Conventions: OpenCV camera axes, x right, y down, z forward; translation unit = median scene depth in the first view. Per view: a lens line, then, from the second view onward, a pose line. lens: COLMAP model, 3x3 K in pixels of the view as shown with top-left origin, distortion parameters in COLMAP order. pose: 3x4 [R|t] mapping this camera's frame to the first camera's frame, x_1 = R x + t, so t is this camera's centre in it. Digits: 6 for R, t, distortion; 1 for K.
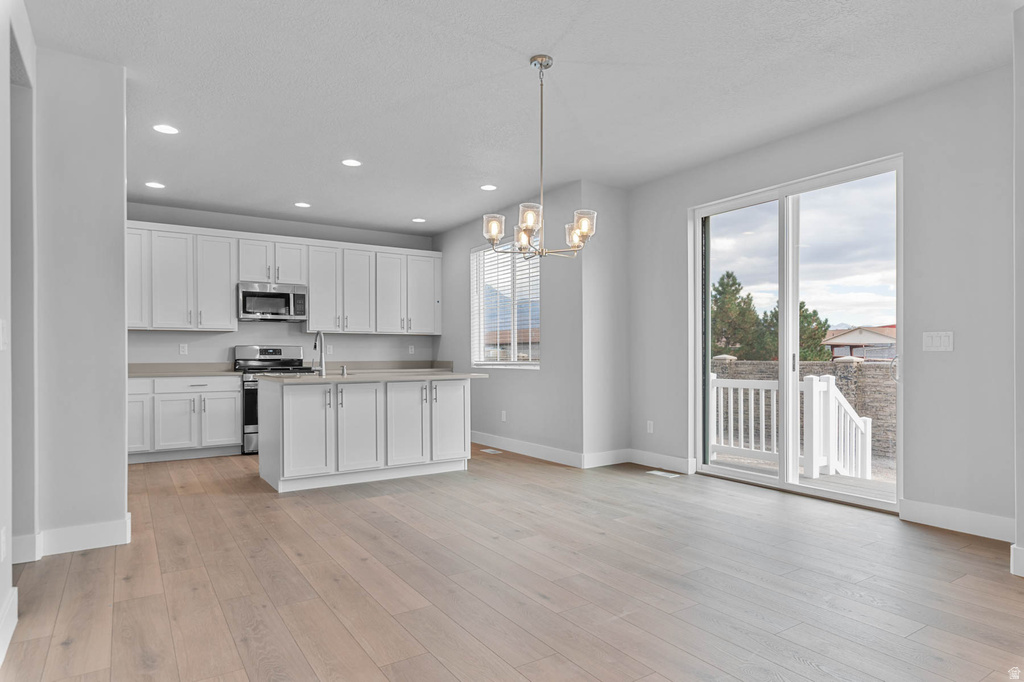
lens RADIAL K [[587.6, 0, 518.6], [0, 587.6, 357.4], [0, 0, 1]] dist [0.002132, 0.001161]
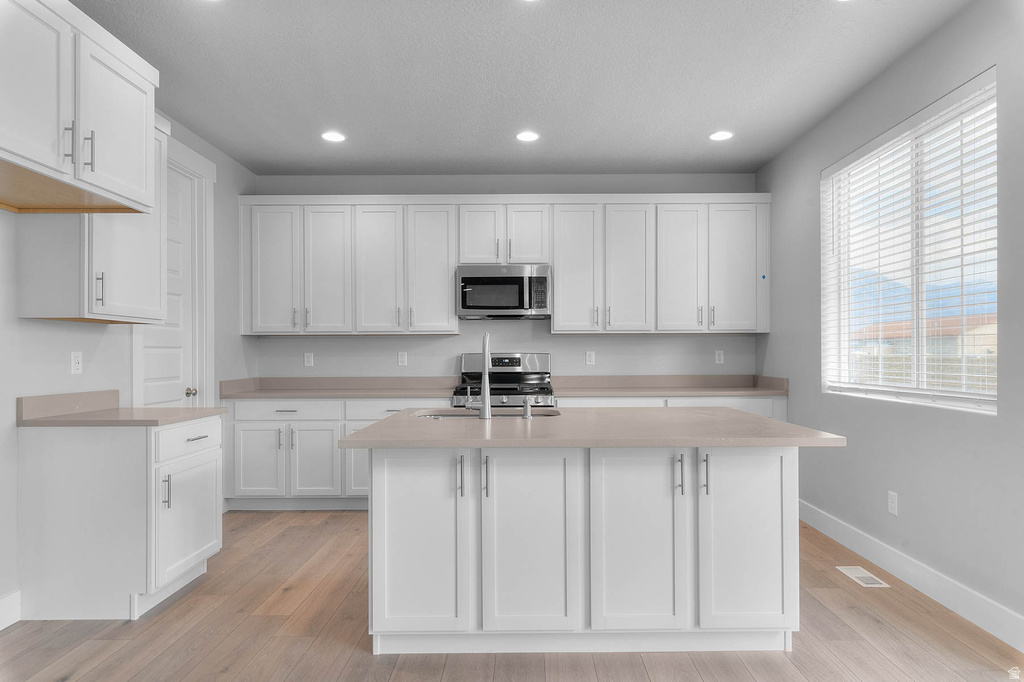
lens RADIAL K [[587.6, 0, 531.5], [0, 587.6, 350.4], [0, 0, 1]] dist [0.002132, 0.001161]
pose [[0.836870, -0.002748, -0.547395, -0.009899], [0.000504, 0.999991, -0.004248, -0.021668], [0.547401, 0.003279, 0.836864, 0.454277]]
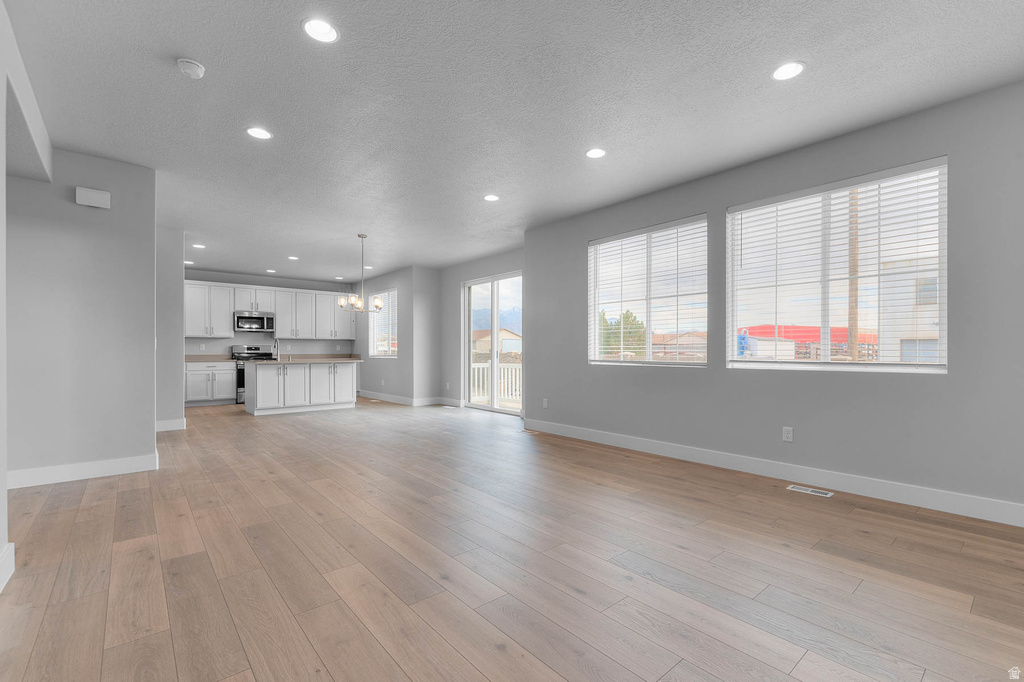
lens RADIAL K [[446.2, 0, 518.4], [0, 446.2, 346.6], [0, 0, 1]] dist [0.003797, 0.001234]
pose [[0.992406, 0.003062, 0.122969, 0.240654], [-0.001626, 0.999929, -0.011773, -0.001561], [-0.122996, 0.011484, 0.992341, -0.512349]]
